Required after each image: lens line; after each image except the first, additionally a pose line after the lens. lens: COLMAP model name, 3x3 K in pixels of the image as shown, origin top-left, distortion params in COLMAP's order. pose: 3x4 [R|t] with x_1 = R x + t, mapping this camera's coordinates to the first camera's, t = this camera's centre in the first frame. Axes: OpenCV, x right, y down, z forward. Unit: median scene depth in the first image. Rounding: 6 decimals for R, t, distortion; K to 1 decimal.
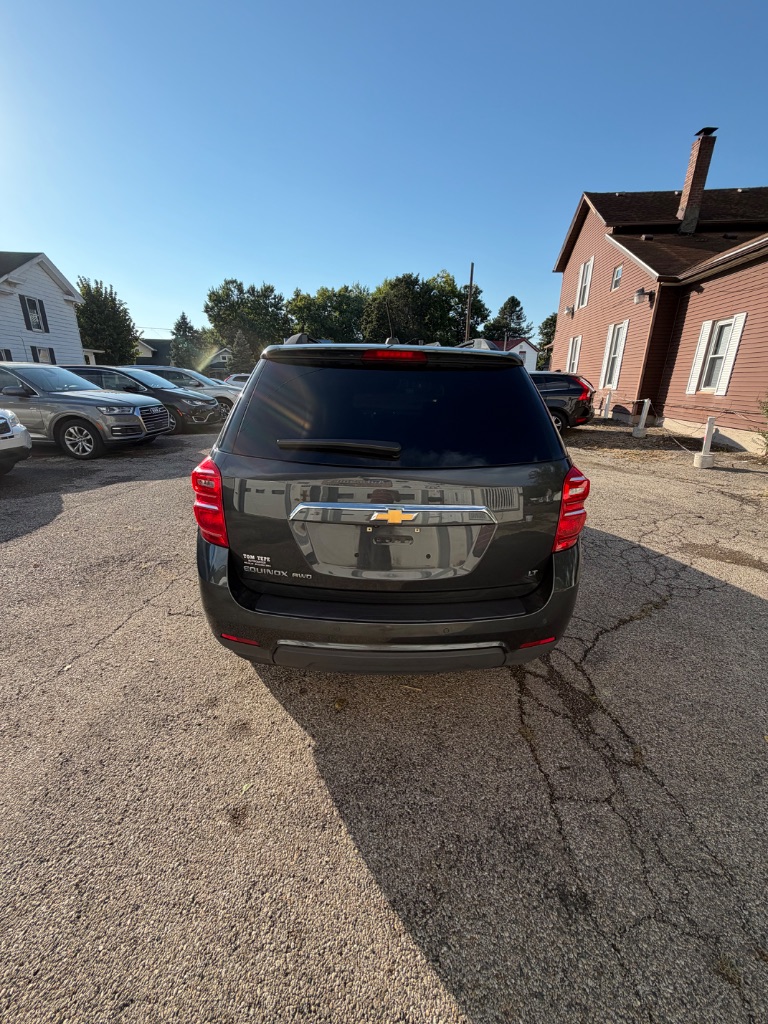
lens RADIAL K [[413.9, 0, 384.3], [0, 413.9, 516.5], [0, 0, 1]] dist [-0.000118, -0.000866]
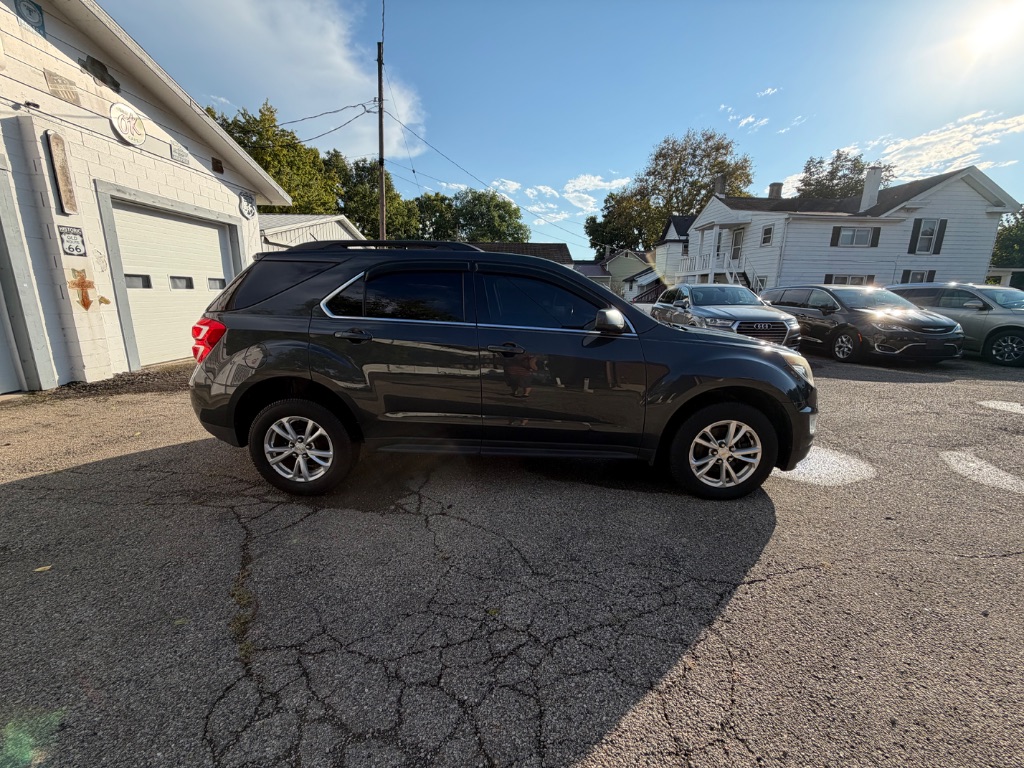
lens RADIAL K [[413.9, 0, 512.4], [0, 413.9, 384.8], [0, 0, 1]] dist [-0.000118, -0.000866]
pose [[-0.054206, 0.196100, -0.979085, 0.334545], [-0.327996, 0.922621, 0.202950, -0.101331], [0.943123, 0.332137, 0.014309, 0.360650]]
